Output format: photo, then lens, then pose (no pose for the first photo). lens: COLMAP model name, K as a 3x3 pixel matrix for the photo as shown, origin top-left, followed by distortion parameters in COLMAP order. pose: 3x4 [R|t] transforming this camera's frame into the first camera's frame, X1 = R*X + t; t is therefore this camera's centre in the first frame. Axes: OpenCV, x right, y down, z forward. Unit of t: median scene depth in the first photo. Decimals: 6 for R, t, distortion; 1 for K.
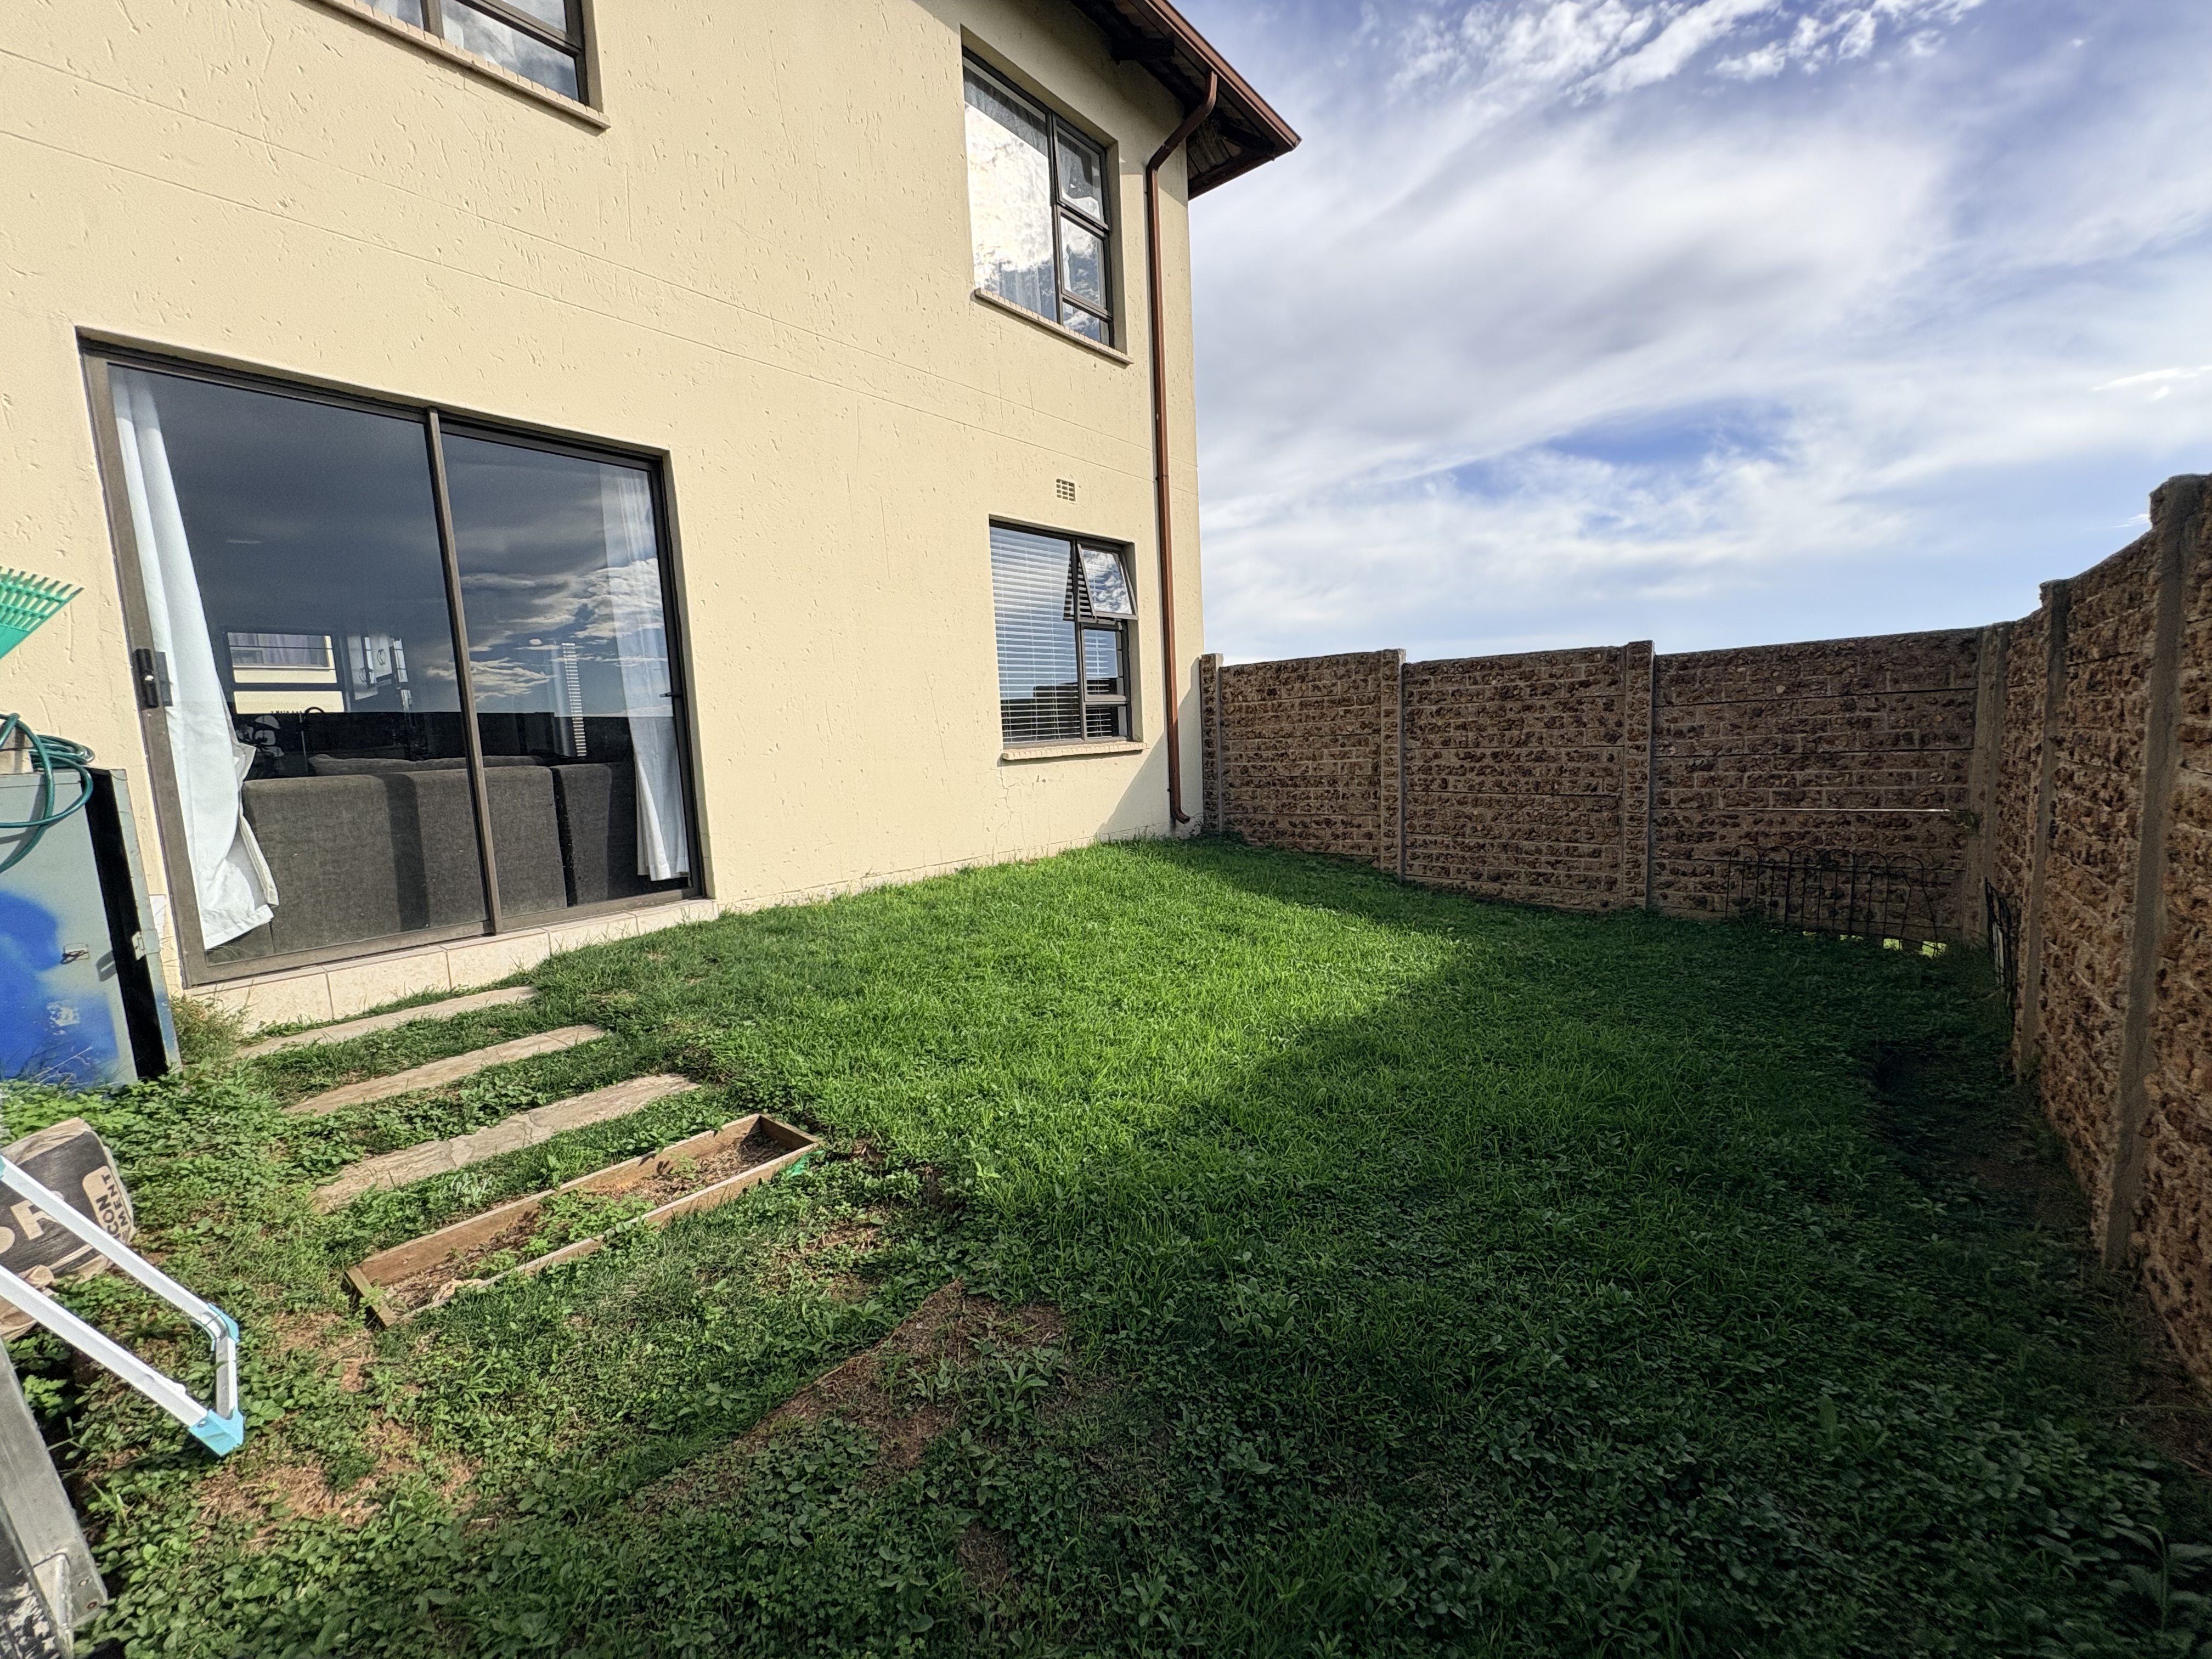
lens RADIAL K [[883.4, 0, 1105.3], [0, 883.4, 825.6], [0, 0, 1]] dist [0.001351, -0.000083]
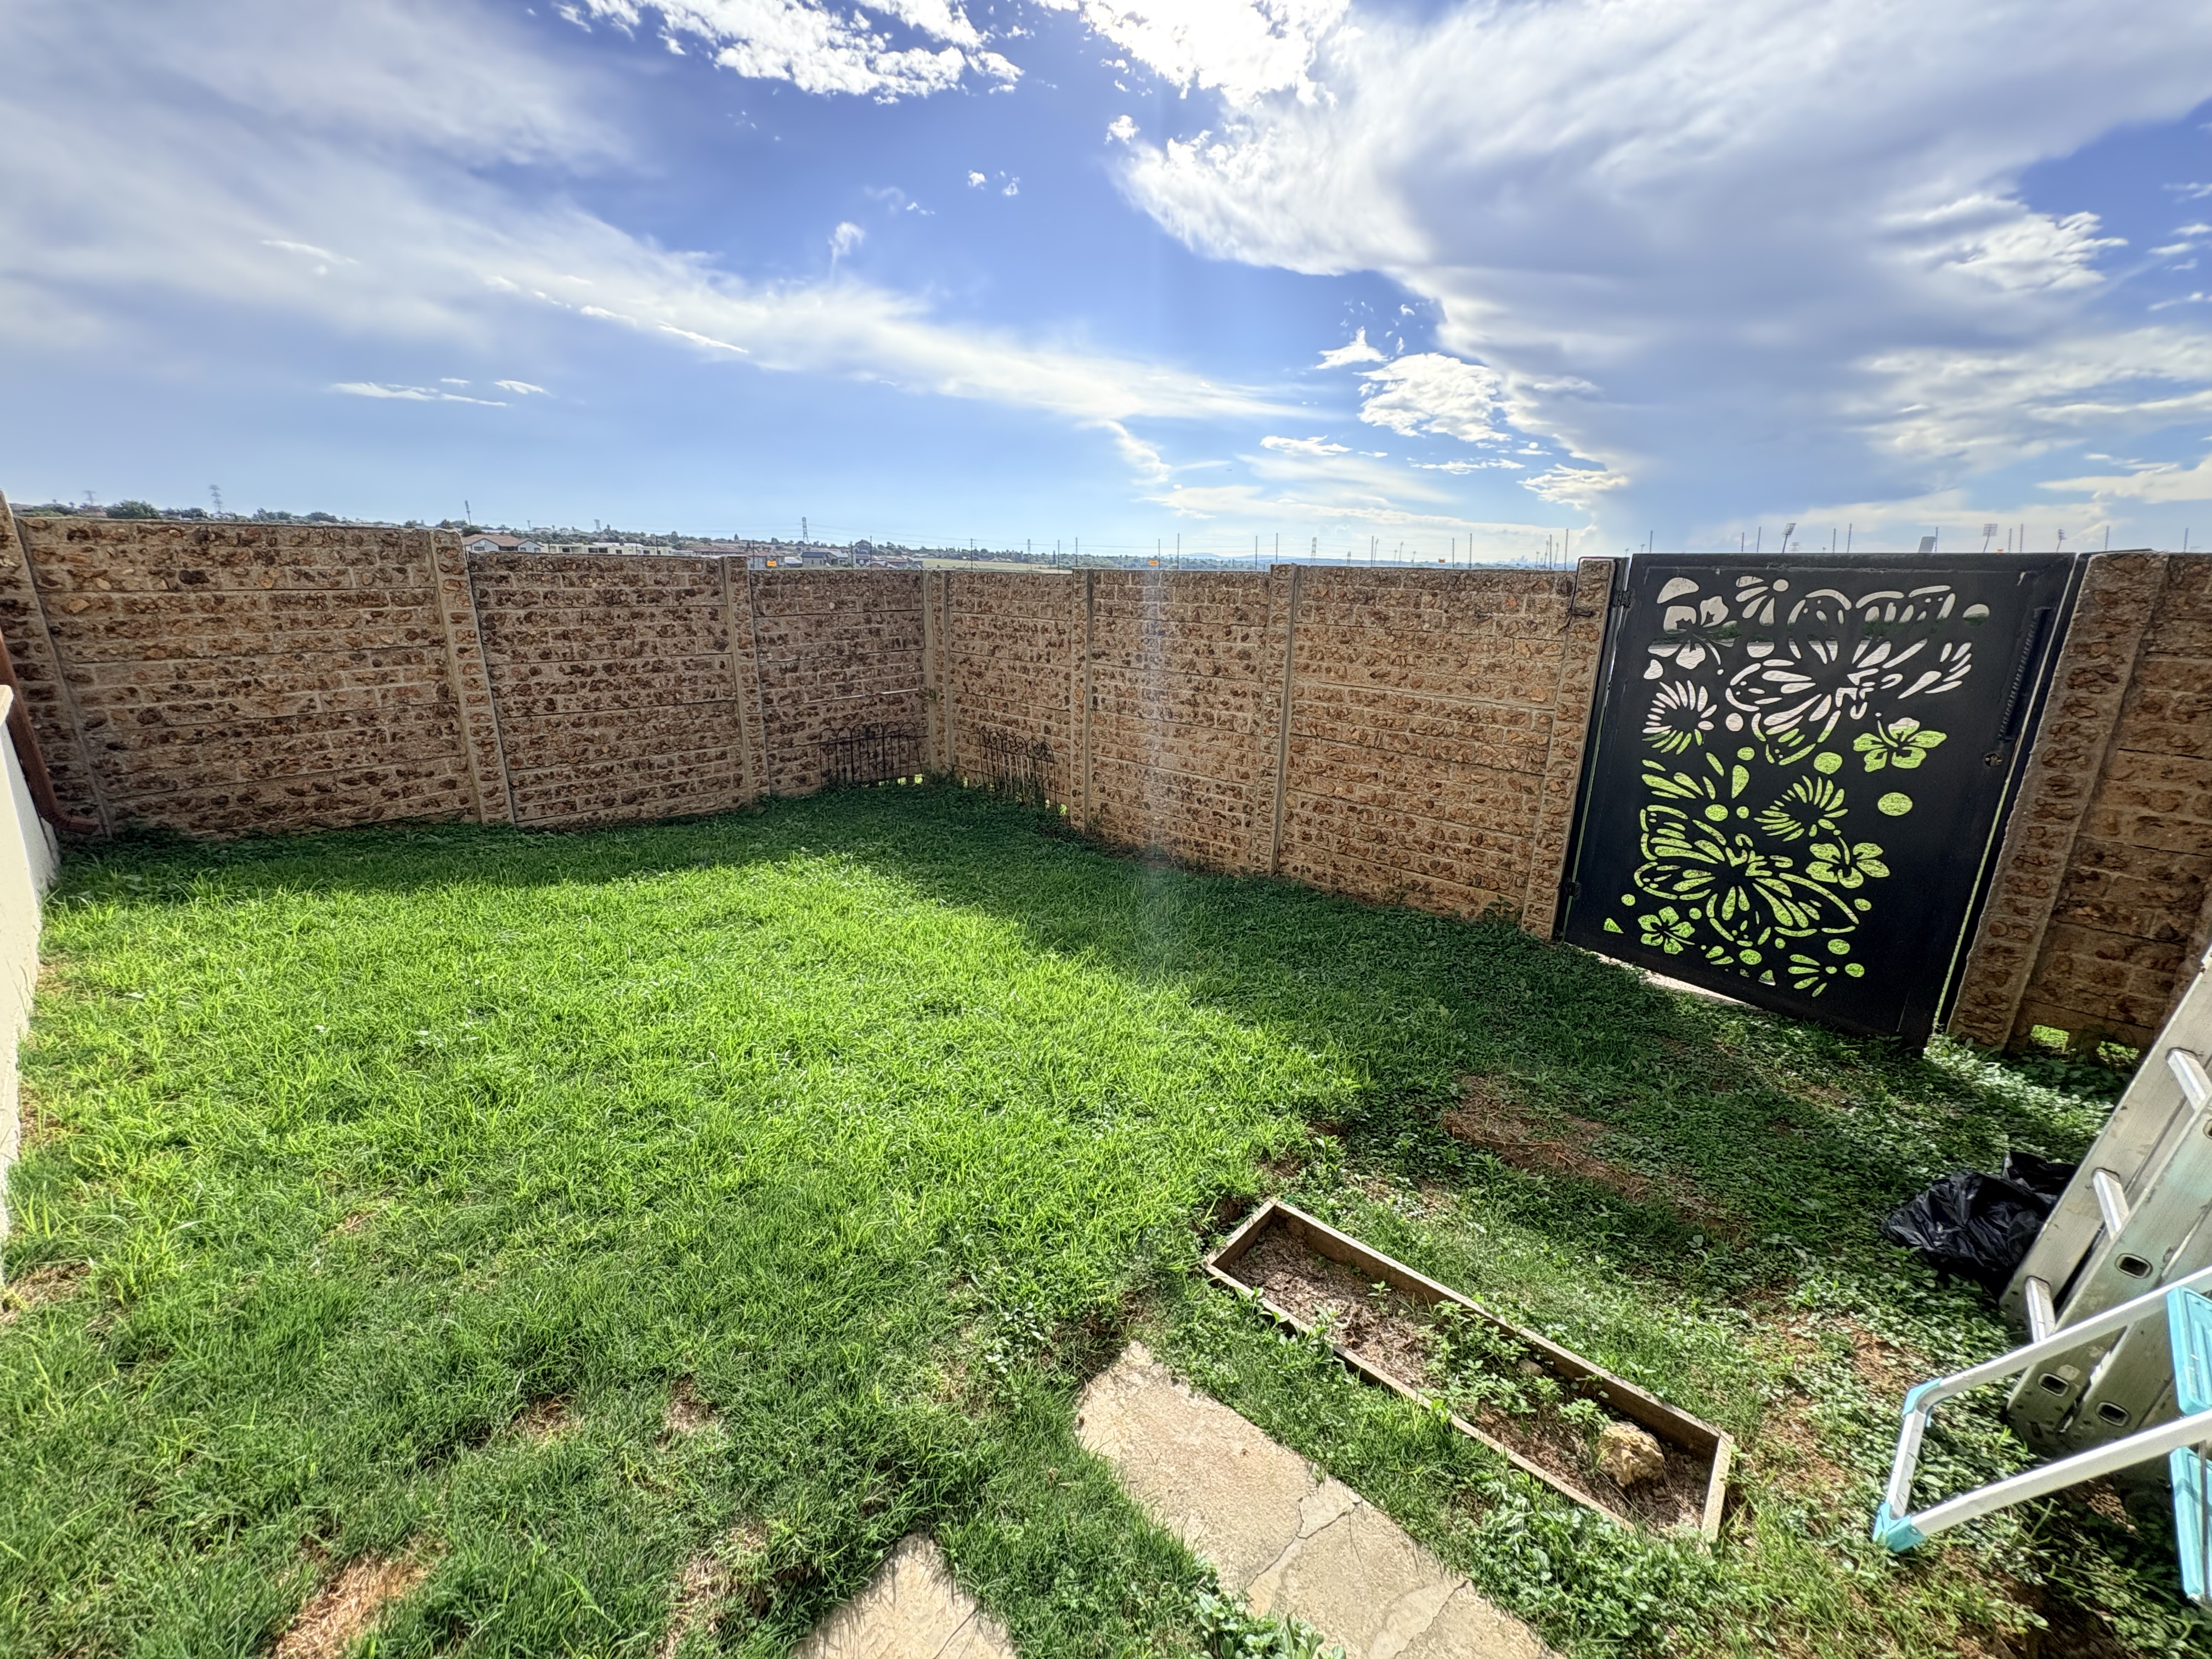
lens RADIAL K [[883.4, 0, 1105.3], [0, 883.4, 825.6], [0, 0, 1]] dist [0.001351, -0.000083]
pose [[0.052908, -0.242184, 0.968787, -0.447877], [0.081655, 0.967946, 0.237514, -0.096120], [-0.995255, 0.066540, 0.070987, 0.436872]]
